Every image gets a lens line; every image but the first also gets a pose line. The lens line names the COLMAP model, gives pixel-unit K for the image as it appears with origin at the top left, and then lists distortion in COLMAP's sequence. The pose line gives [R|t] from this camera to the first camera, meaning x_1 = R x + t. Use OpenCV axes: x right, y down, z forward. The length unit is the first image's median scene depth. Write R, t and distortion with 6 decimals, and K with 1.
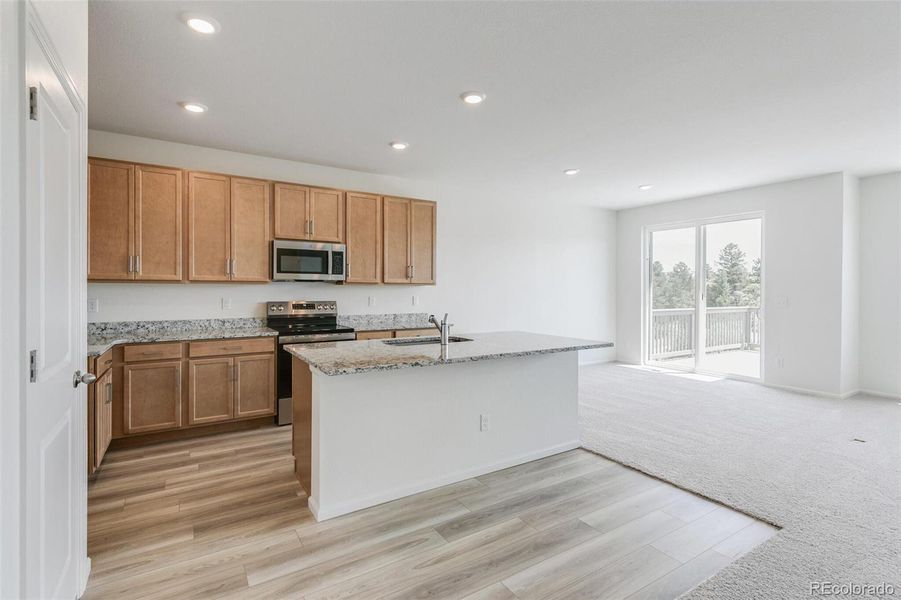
lens RADIAL K [[418.4, 0, 437.2], [0, 418.4, 290.5], [0, 0, 1]] dist [0.003311, 0.000304]
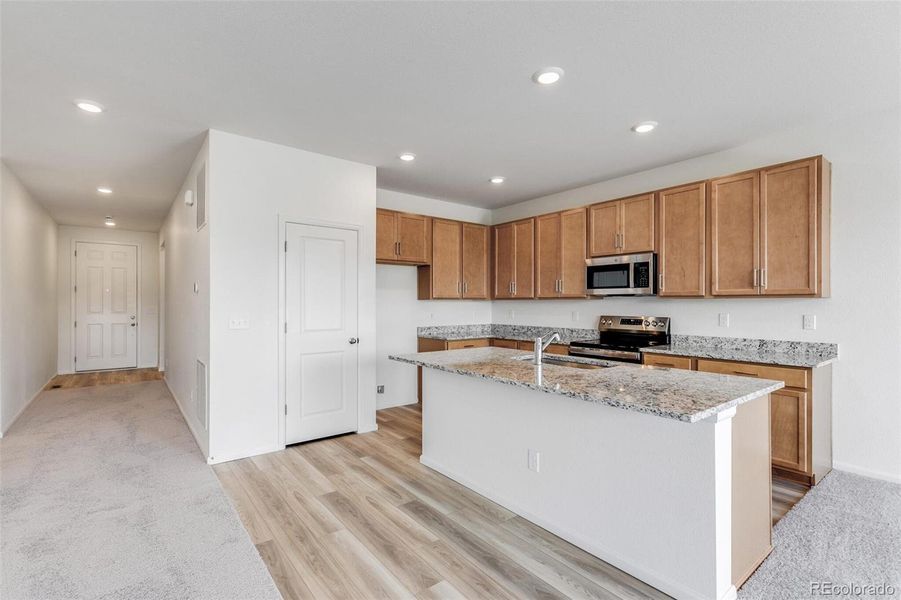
lens RADIAL K [[416.6, 0, 450.4], [0, 416.6, 303.7], [0, 0, 1]] dist [0.002082, -0.000210]
pose [[0.120525, -0.003248, -0.992705, 0.626826], [-0.002959, 0.999989, -0.003631, 0.001100], [0.992706, 0.003375, 0.120514, 0.494269]]
